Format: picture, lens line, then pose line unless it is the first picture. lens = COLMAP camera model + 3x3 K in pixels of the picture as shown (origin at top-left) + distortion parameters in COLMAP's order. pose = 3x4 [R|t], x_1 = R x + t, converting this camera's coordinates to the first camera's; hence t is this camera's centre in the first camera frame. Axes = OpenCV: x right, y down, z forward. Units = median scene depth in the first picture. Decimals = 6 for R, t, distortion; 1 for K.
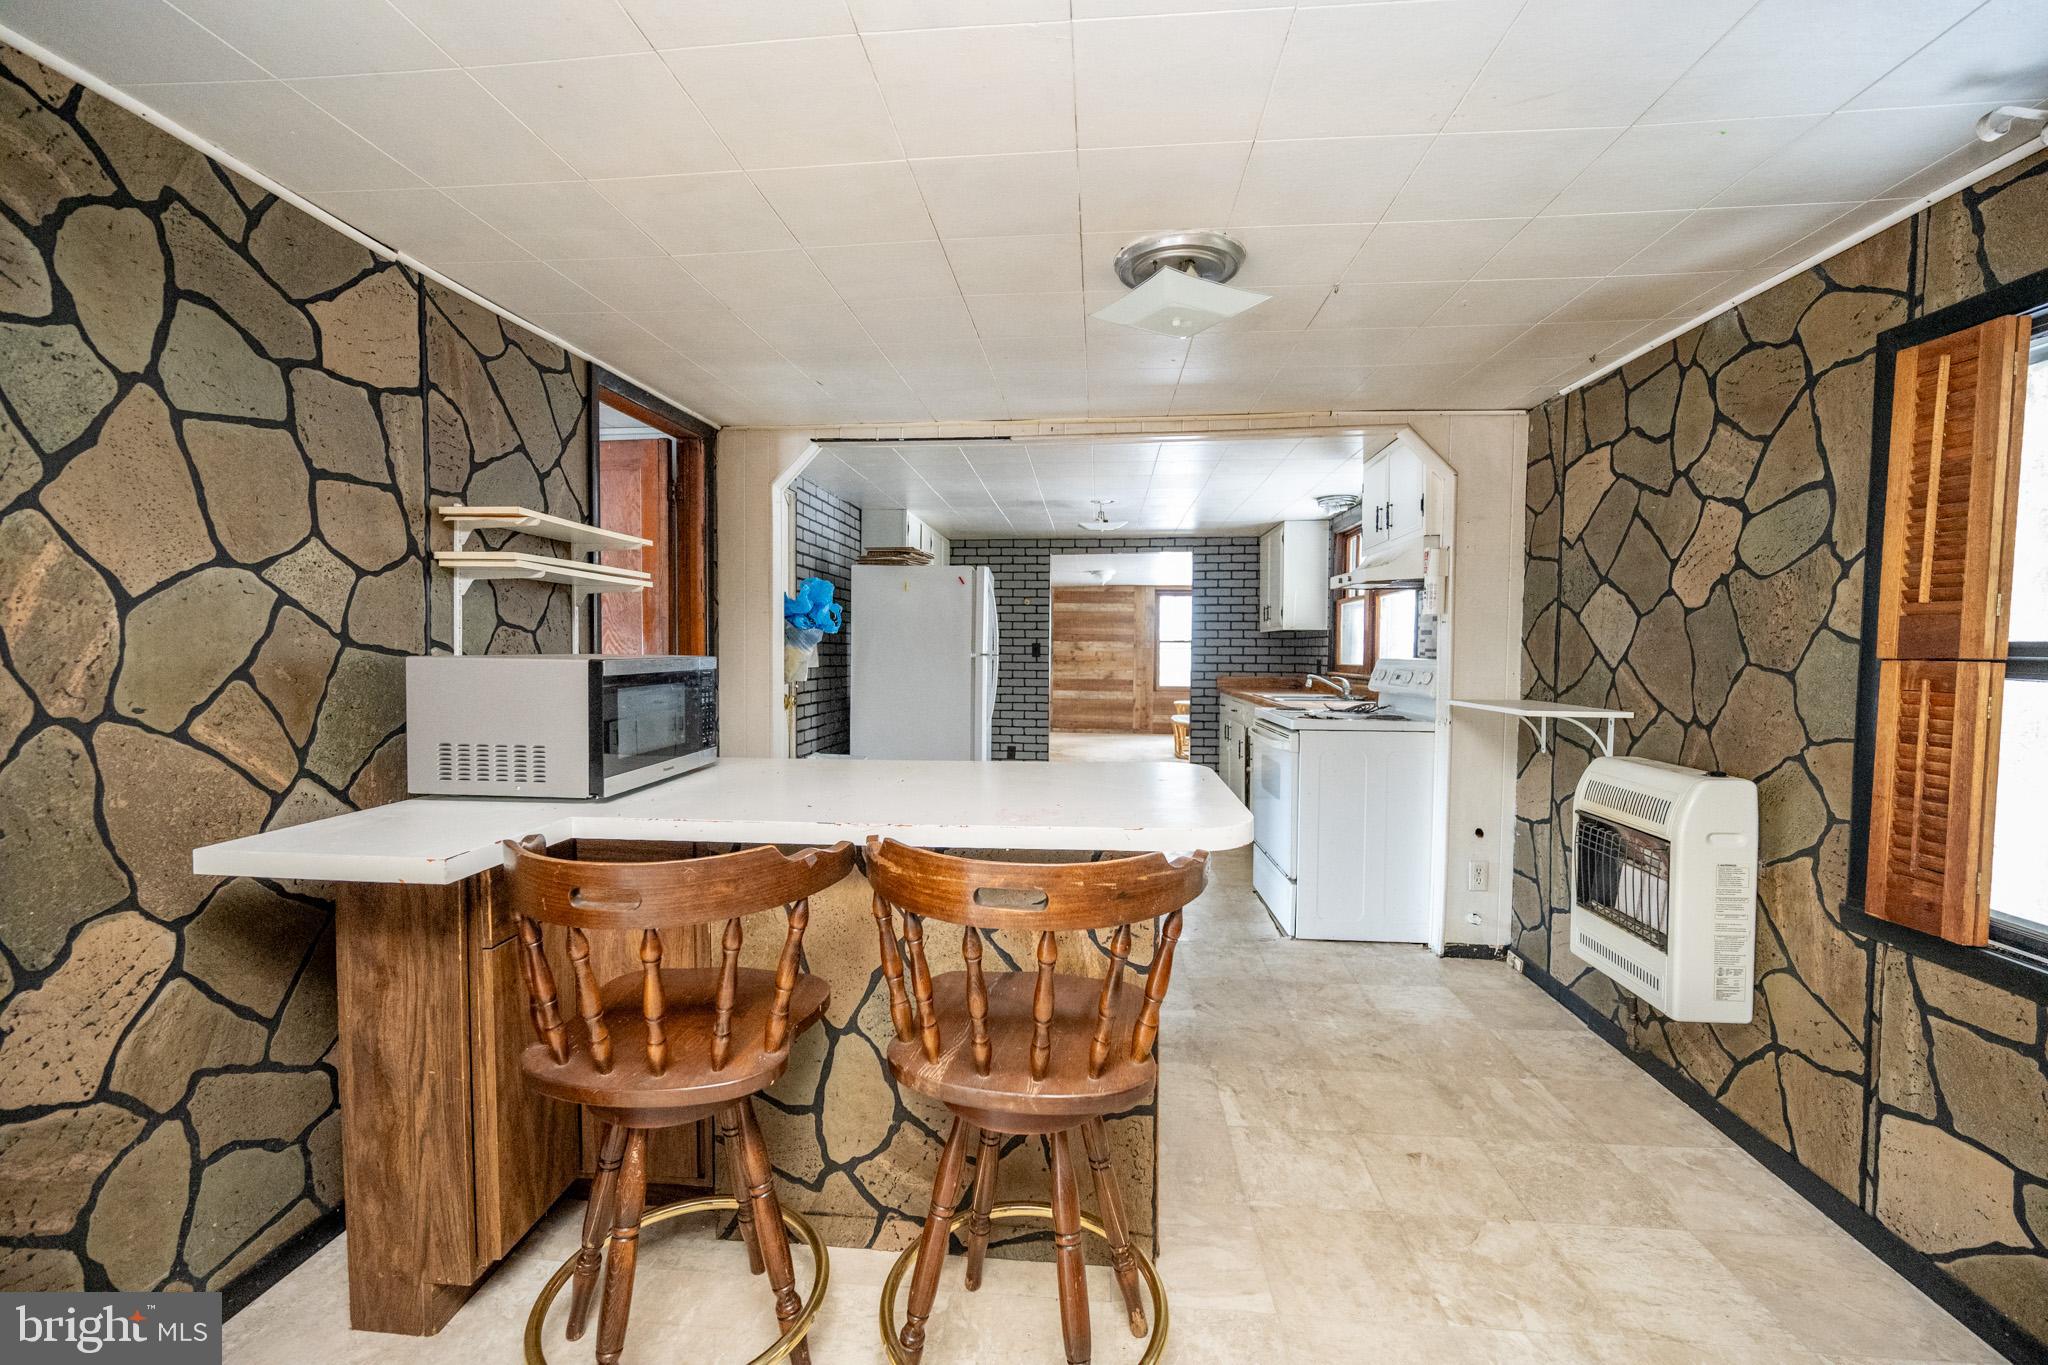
lens RADIAL K [[861.4, 0, 1009.5], [0, 861.4, 674.9], [0, 0, 1]] dist [-0.000511, -0.000044]
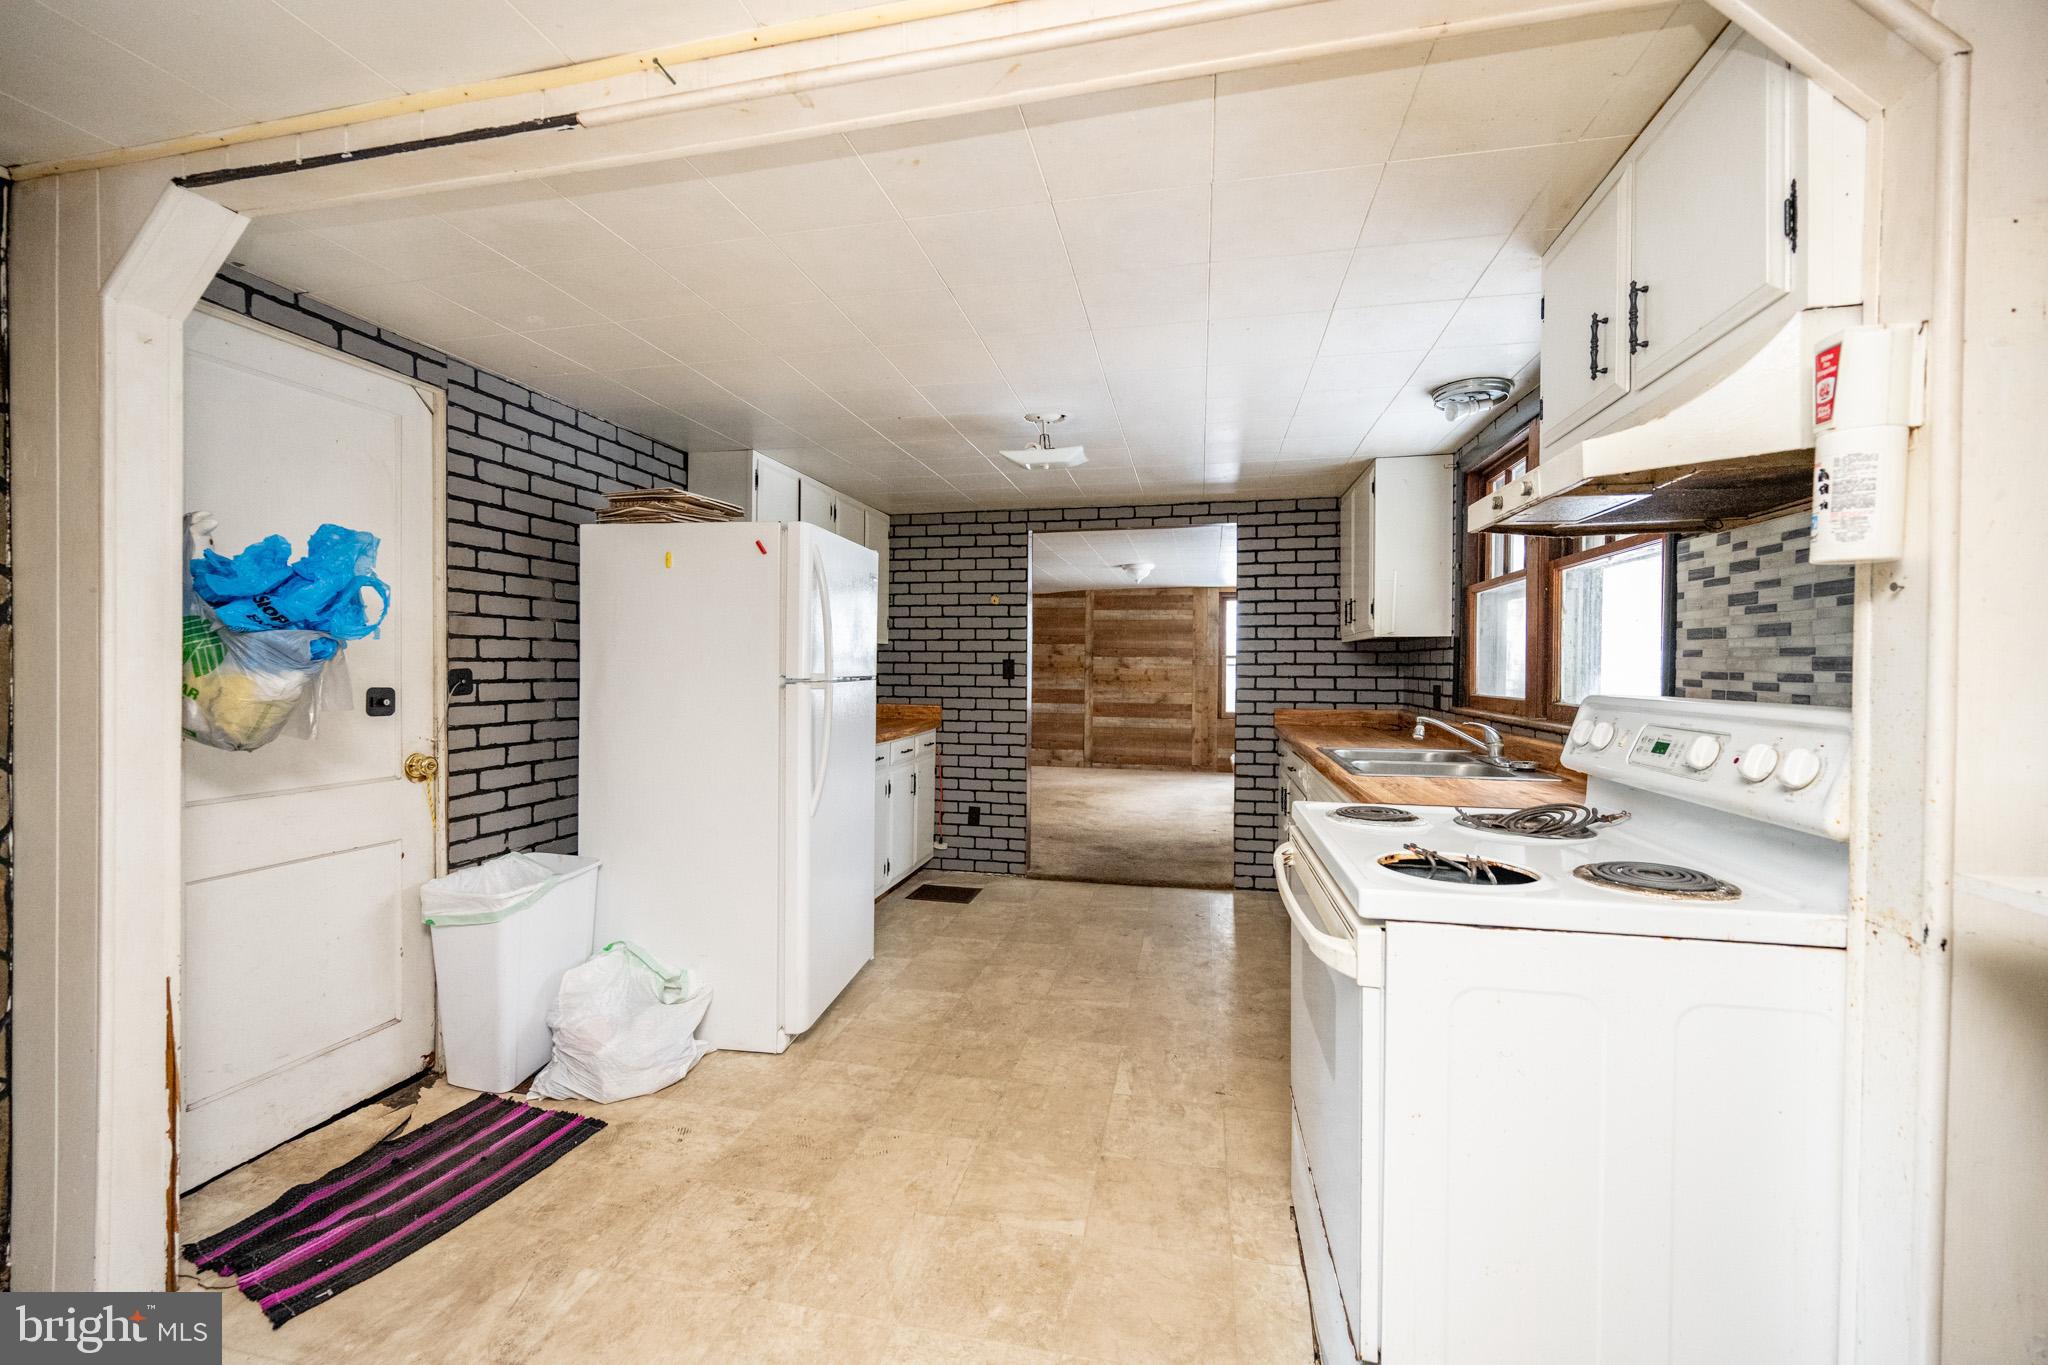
lens RADIAL K [[861.4, 0, 1009.5], [0, 861.4, 674.9], [0, 0, 1]] dist [-0.000511, -0.000044]
pose [[0.993879, 0.000277, -0.110474, 0.236628], [-0.002298, 0.999832, -0.018164, -0.025545], [0.110451, 0.018307, 0.993713, 0.676828]]
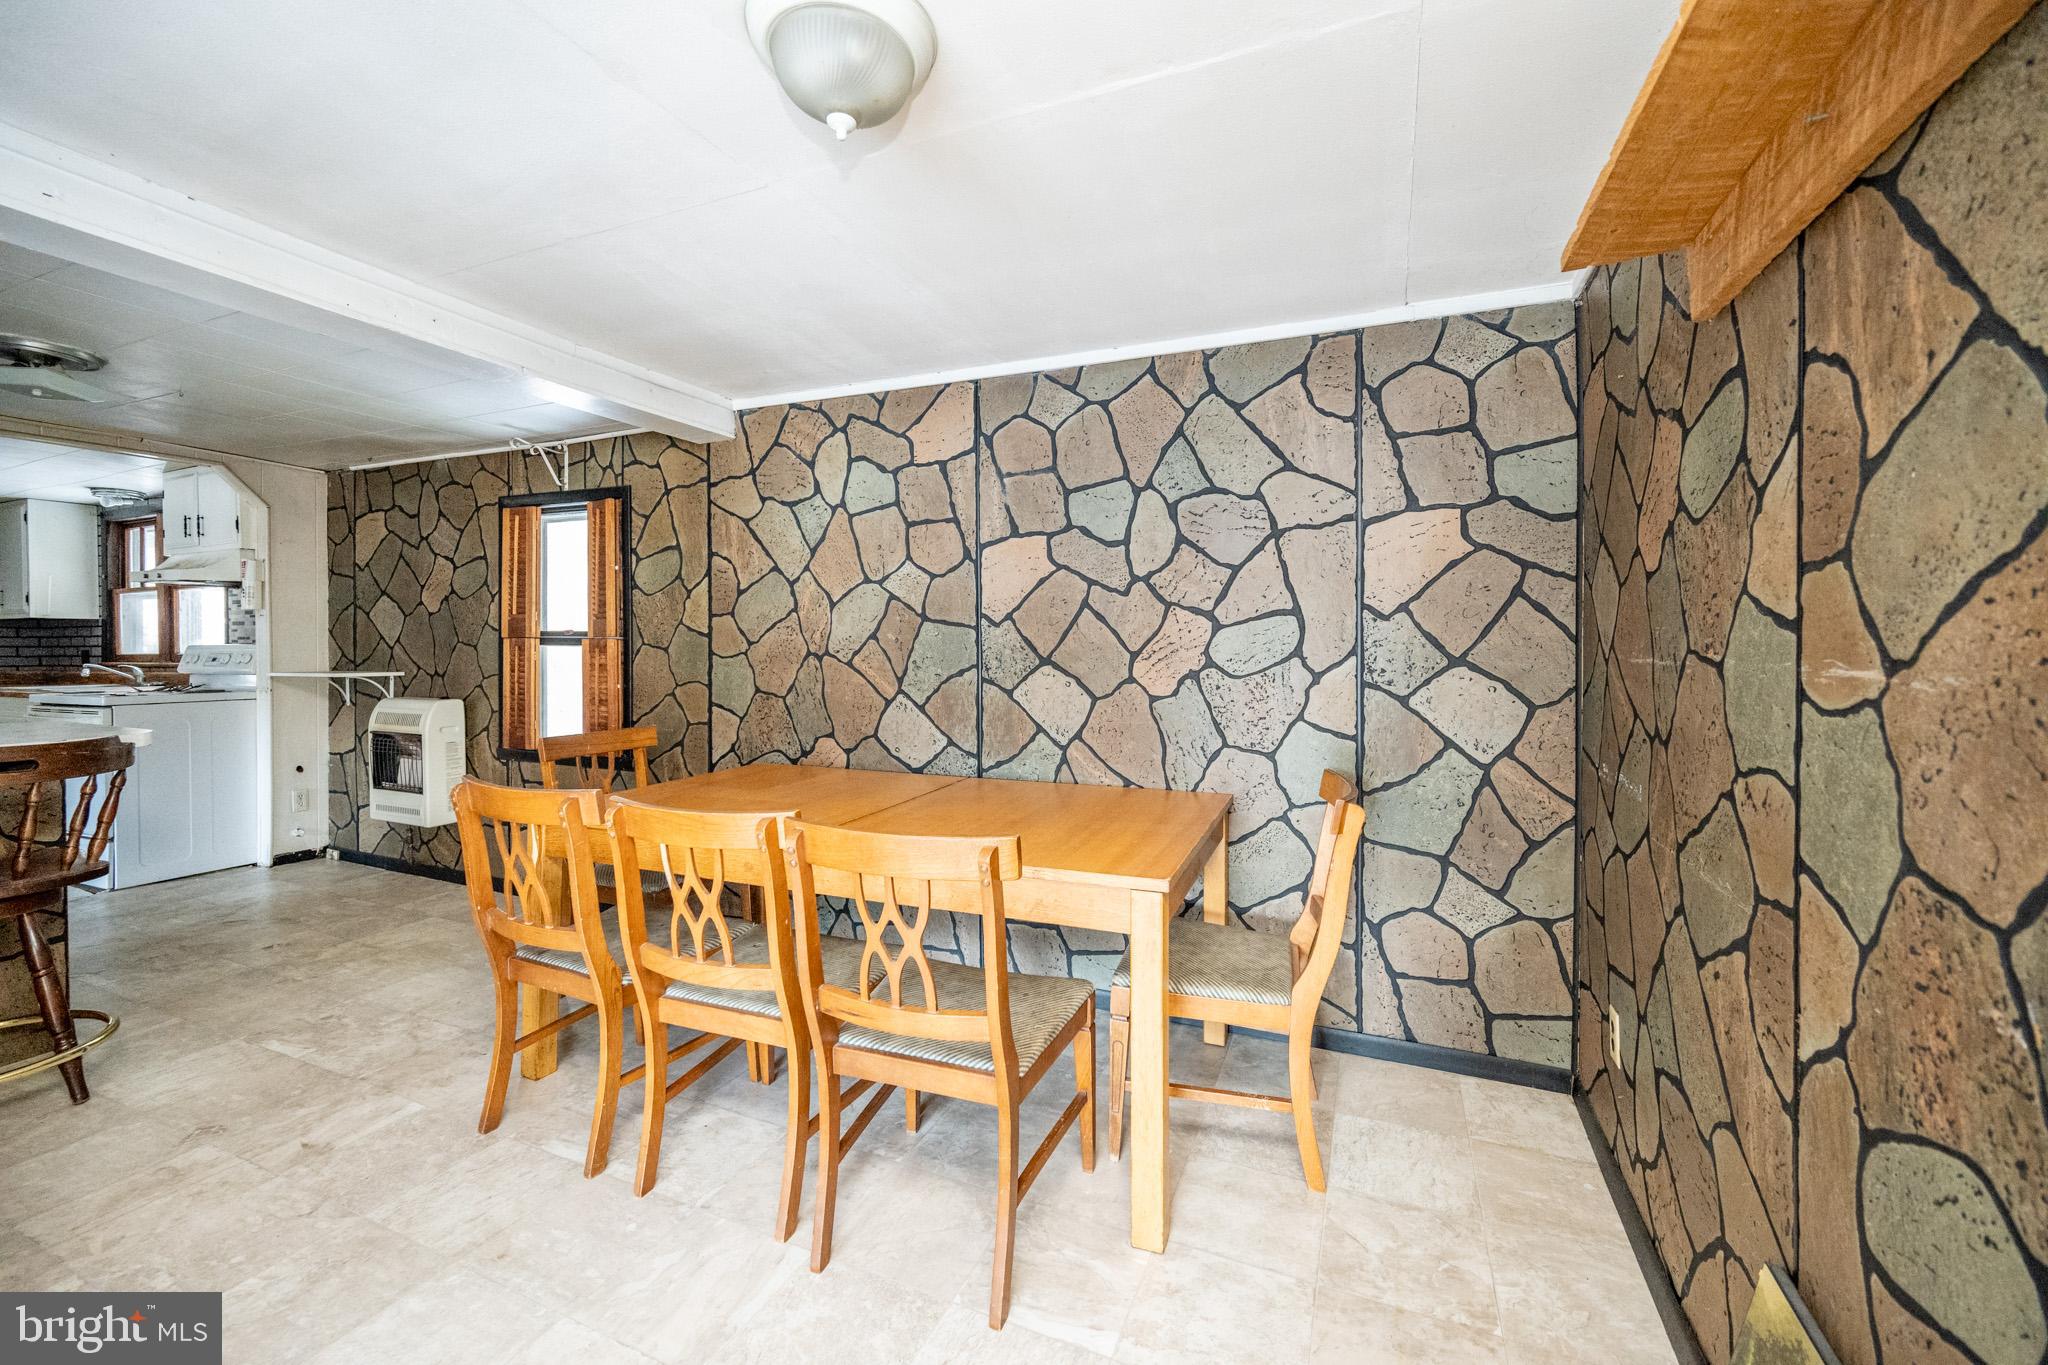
lens RADIAL K [[846.8, 0, 1054.7], [0, 846.8, 663.8], [0, 0, 1]] dist [0.000124, 0.000203]
pose [[0.318704, -0.023887, 0.947553, -0.350890], [0.031918, 0.999386, 0.014458, 0.033724], [-0.947317, 0.025636, 0.319270, -0.583841]]
